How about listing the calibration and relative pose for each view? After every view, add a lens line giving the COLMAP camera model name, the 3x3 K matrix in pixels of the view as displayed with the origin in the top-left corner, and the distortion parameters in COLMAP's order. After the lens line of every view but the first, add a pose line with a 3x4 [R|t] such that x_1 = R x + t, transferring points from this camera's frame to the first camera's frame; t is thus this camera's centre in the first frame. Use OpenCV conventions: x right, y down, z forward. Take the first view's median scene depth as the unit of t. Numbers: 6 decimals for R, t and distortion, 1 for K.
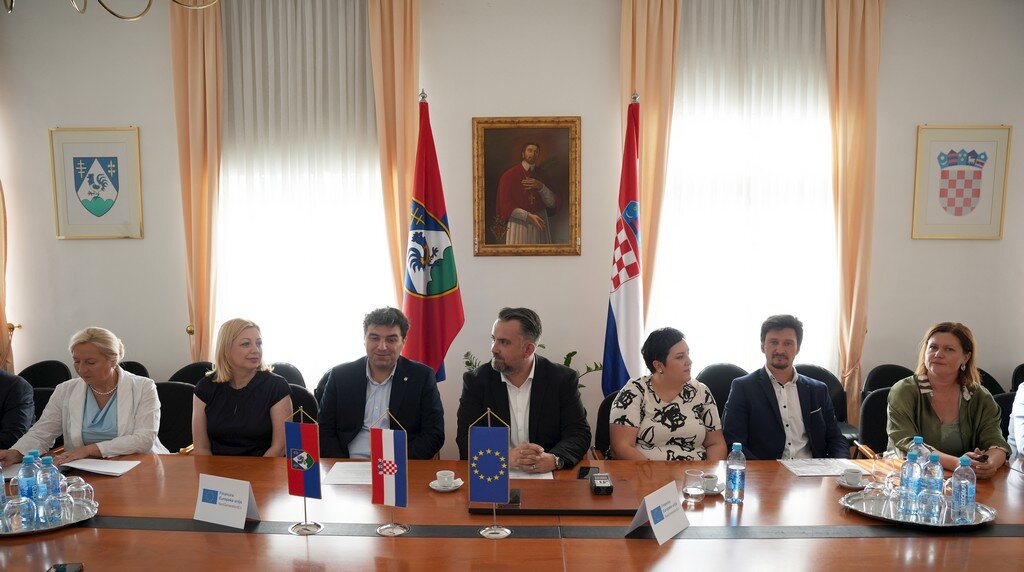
lens RADIAL K [[697.5, 0, 511.0], [0, 697.5, 314.5], [0, 0, 1]] dist [-0.071462, 0.005069]
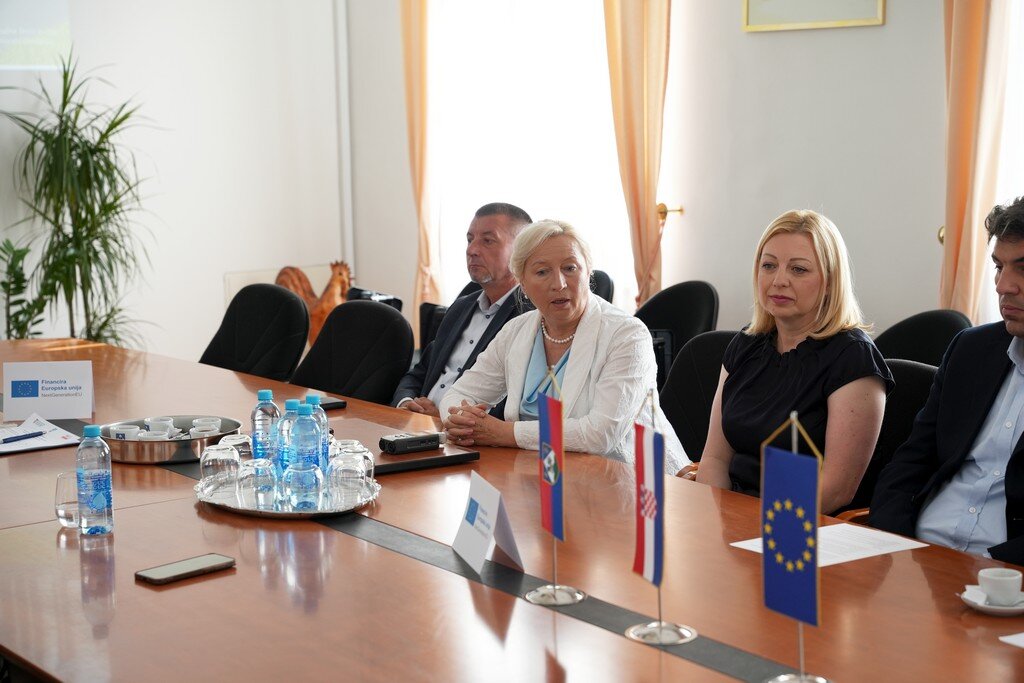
lens RADIAL K [[1904.4, 0, 494.8], [0, 1904.4, 333.3], [0, 0, 1]] dist [0.381312, 0.000000]
pose [[0.584080, 0.094391, -0.806189, 0.878983], [-0.041327, 0.995386, 0.086601, -0.022006], [0.810644, -0.017264, 0.585285, 0.082696]]
